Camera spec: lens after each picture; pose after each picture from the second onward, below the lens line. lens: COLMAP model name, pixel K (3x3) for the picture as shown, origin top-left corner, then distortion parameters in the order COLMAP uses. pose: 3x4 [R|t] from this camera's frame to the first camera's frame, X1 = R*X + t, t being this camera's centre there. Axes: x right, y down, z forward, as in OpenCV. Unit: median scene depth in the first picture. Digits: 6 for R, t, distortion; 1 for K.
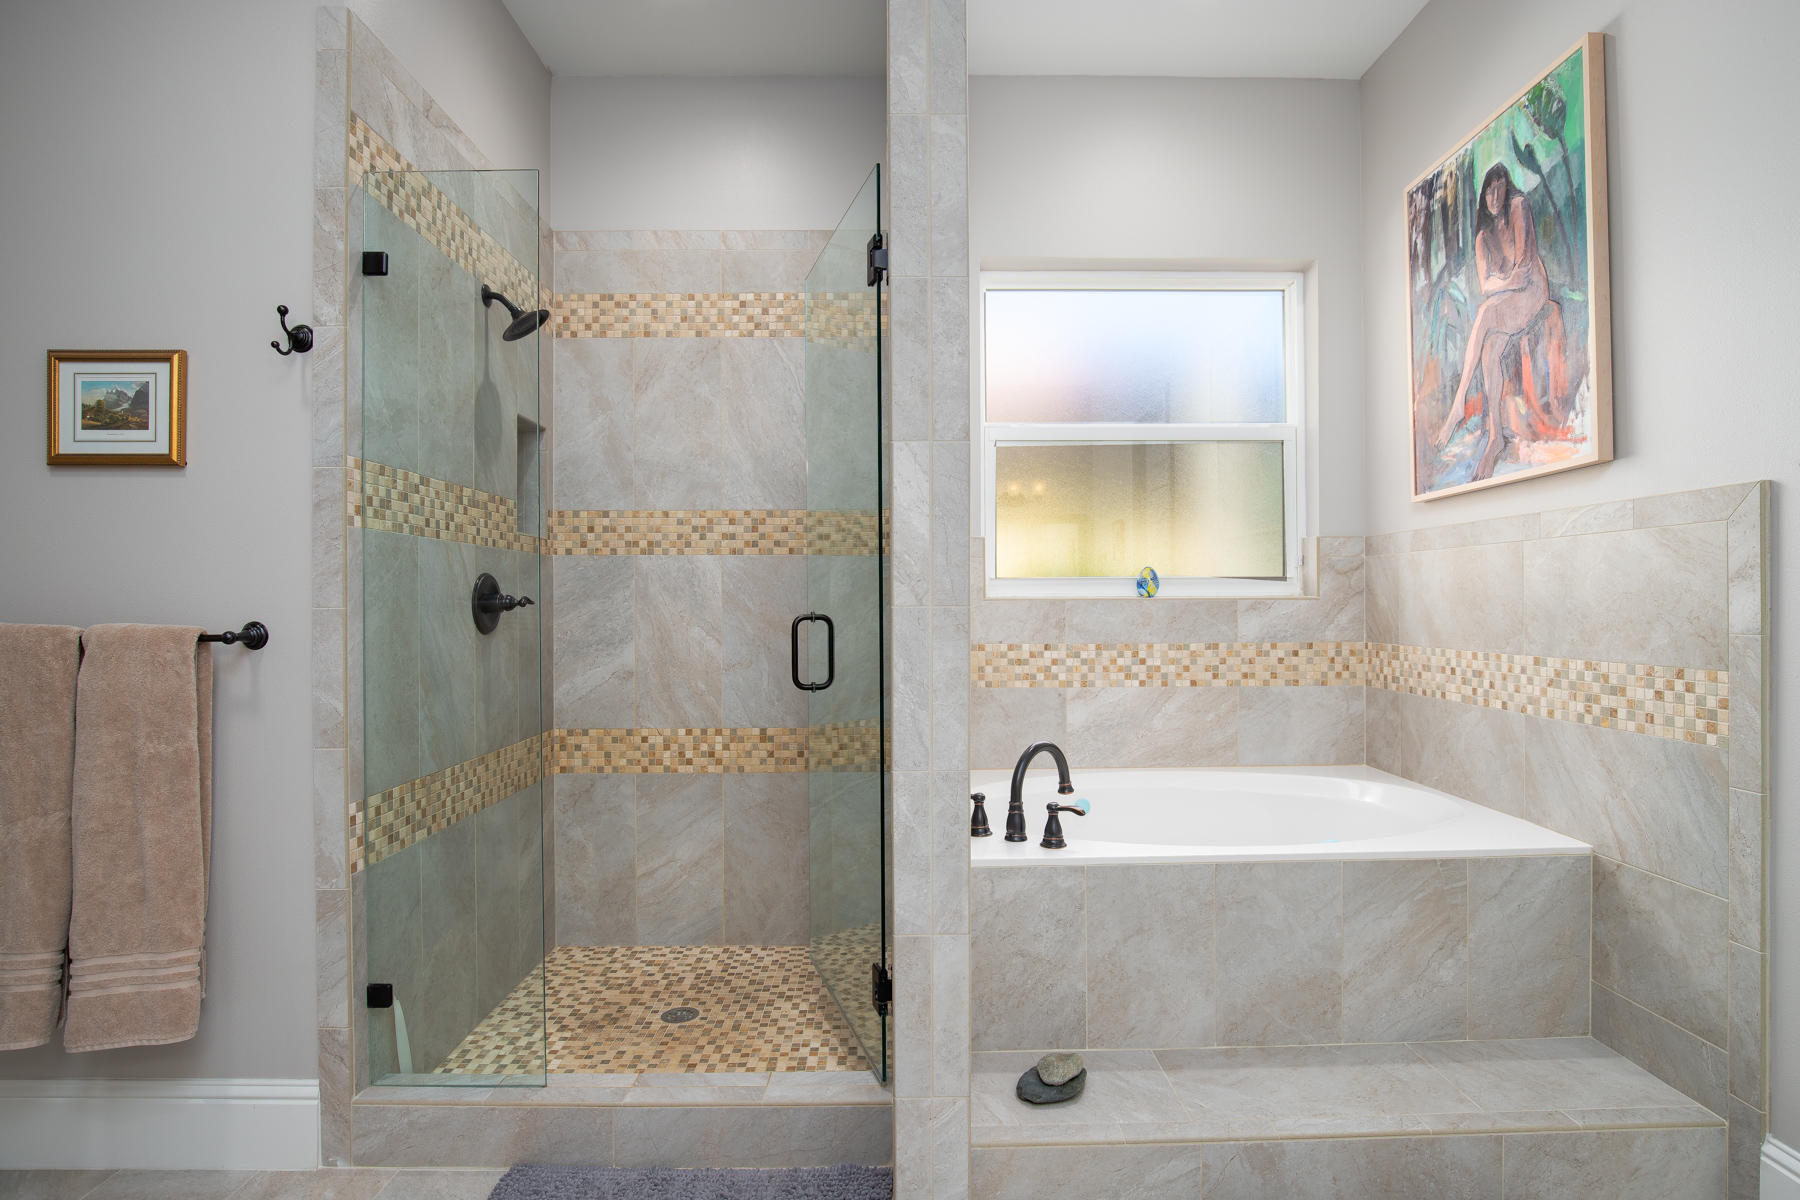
lens RADIAL K [[927.2, 0, 903.5], [0, 927.2, 596.5], [0, 0, 1]] dist [-0.015243, 0.001742]
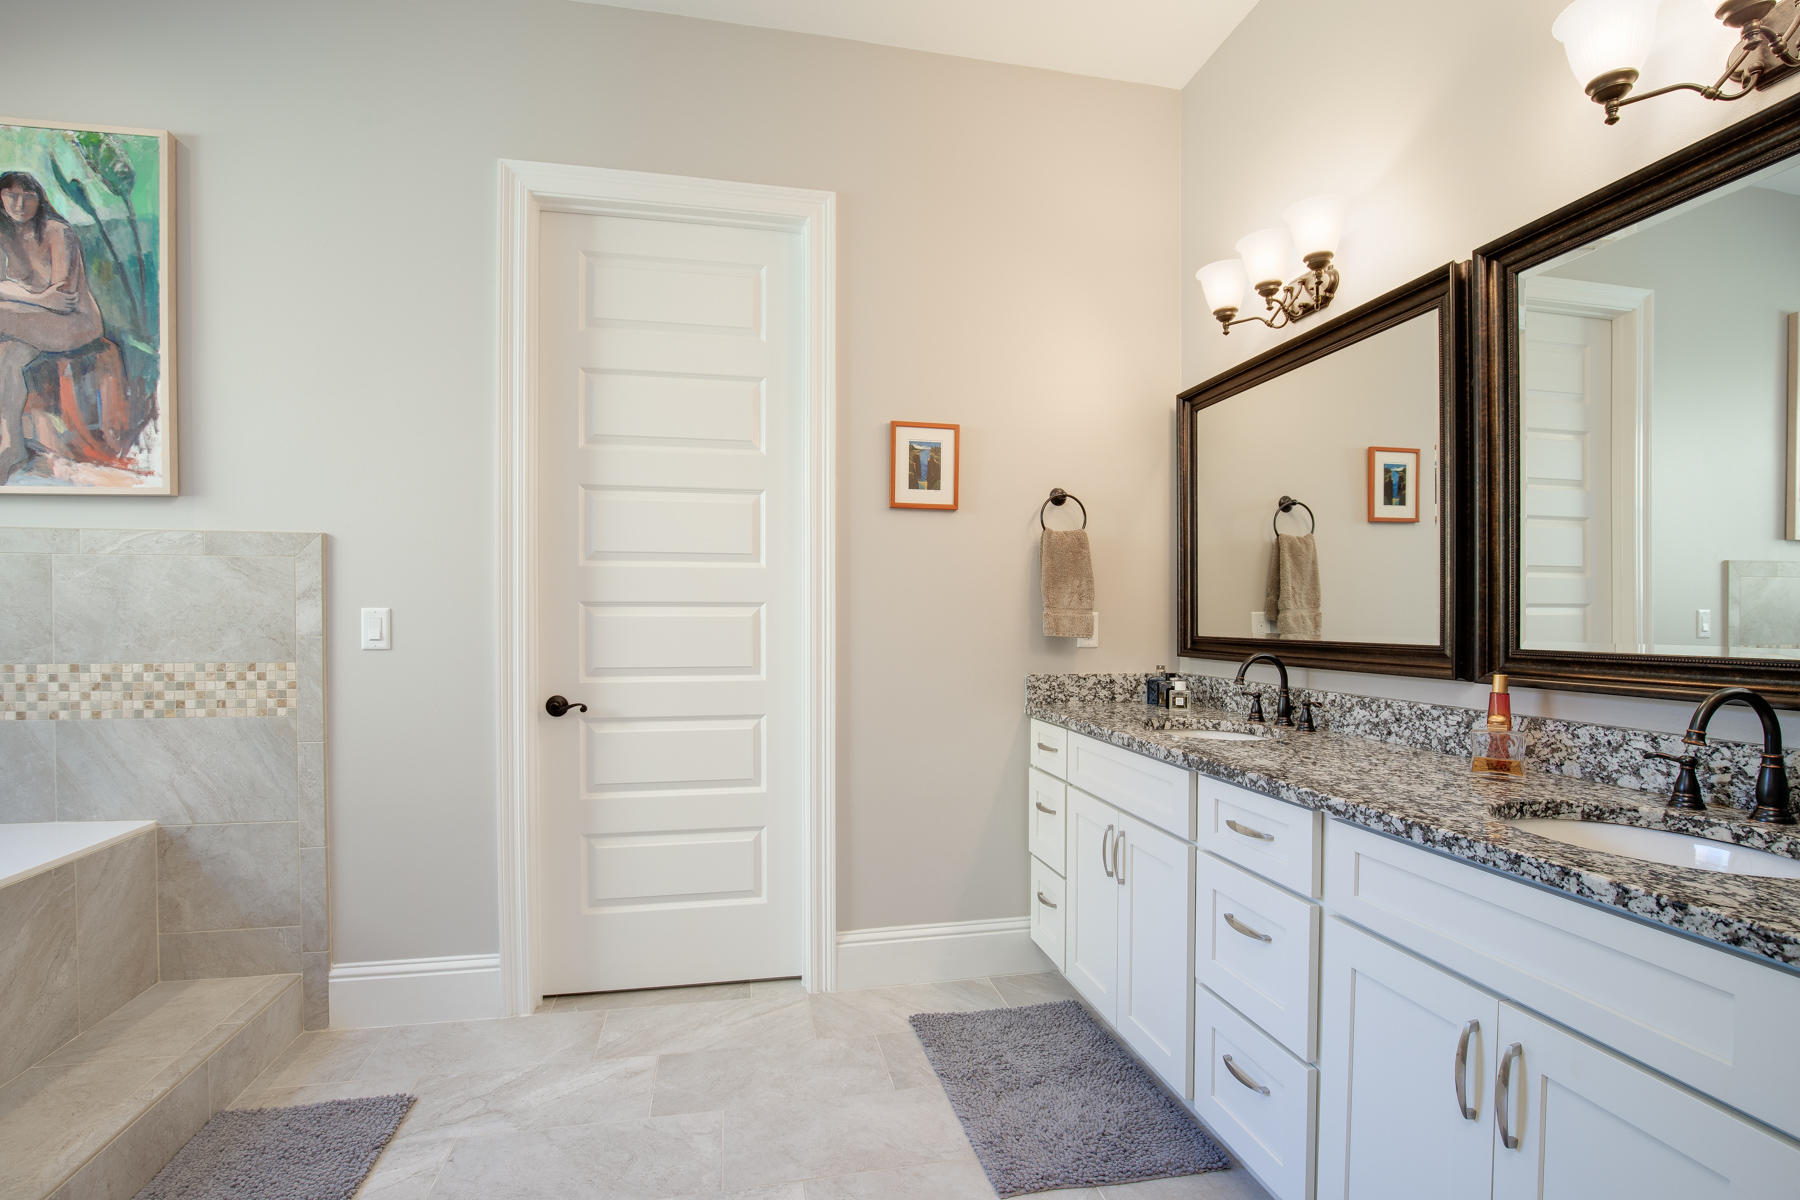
lens RADIAL K [[827.9, 0, 901.7], [0, 827.9, 613.6], [0, 0, 1]] dist [-0.018825, 0.002225]
pose [[-0.187391, 0.006997, 0.982260, -0.455038], [-0.010183, 0.999907, -0.009066, 0.006408], [-0.982233, -0.011701, -0.187303, 0.260712]]
